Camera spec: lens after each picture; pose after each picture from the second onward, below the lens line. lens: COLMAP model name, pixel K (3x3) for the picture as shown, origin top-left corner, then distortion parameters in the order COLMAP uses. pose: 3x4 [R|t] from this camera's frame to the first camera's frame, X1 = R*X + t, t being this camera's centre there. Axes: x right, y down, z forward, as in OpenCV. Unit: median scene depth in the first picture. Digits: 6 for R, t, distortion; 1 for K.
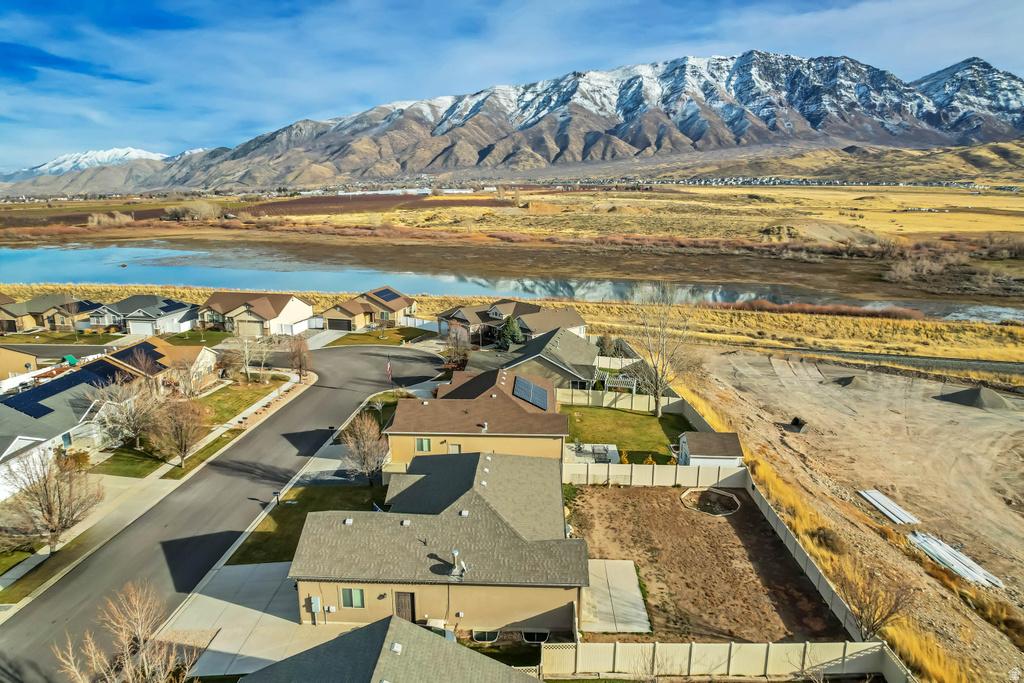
lens RADIAL K [[653.2, 0, 517.0], [0, 653.2, 343.0], [0, 0, 1]] dist [-0.073987, 0.067582]
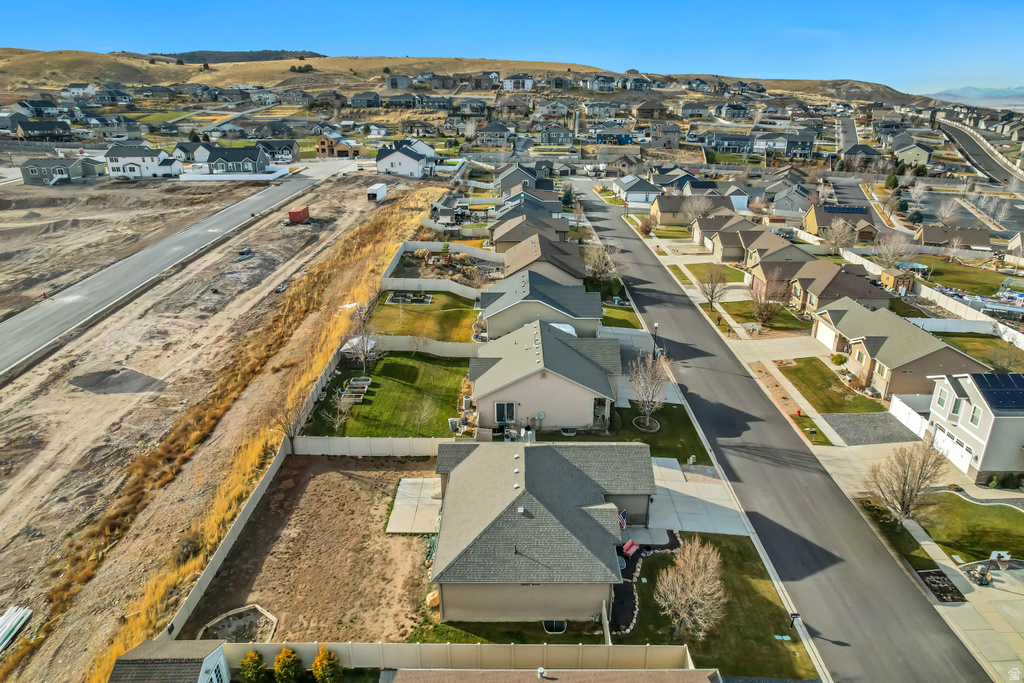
lens RADIAL K [[653.2, 0, 516.9], [0, 653.2, 341.6], [0, 0, 1]] dist [-0.073987, 0.067582]
pose [[-0.999458, 0.008304, -0.031869, -0.001097], [-0.011065, 0.826759, 0.562447, -0.039078], [0.031019, 0.562495, -0.826219, 0.118916]]
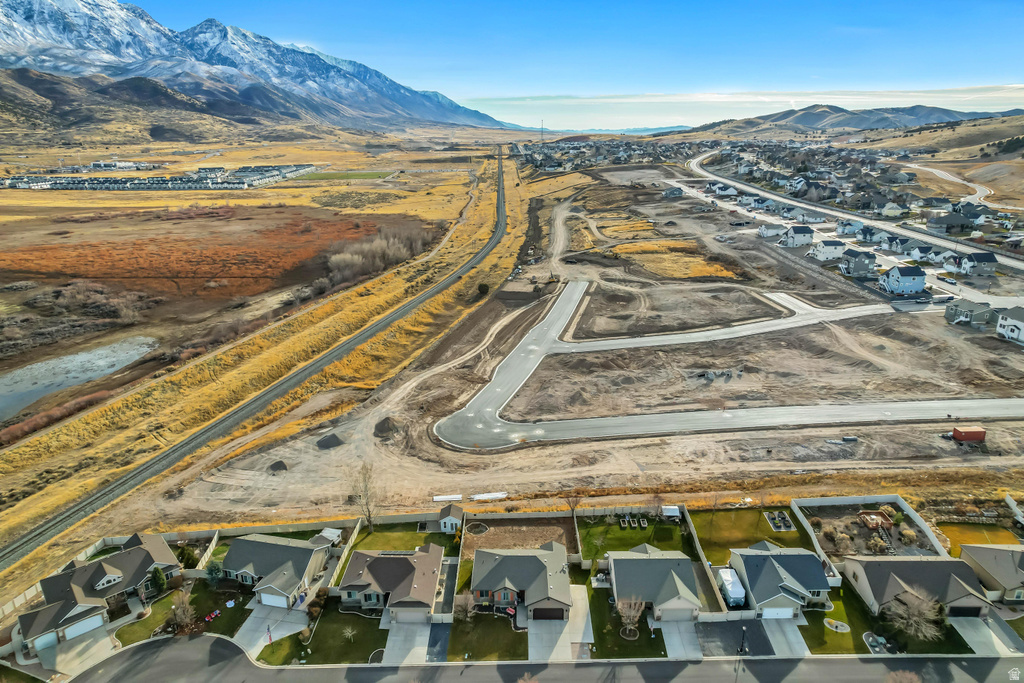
lens RADIAL K [[653.2, 0, 516.0], [0, 653.2, 343.1], [0, 0, 1]] dist [-0.073987, 0.067582]
pose [[-0.027951, -0.314636, 0.948801, -0.158083], [0.232999, 0.920976, 0.312273, -0.099094], [-0.972075, 0.229797, 0.047568, 0.045945]]
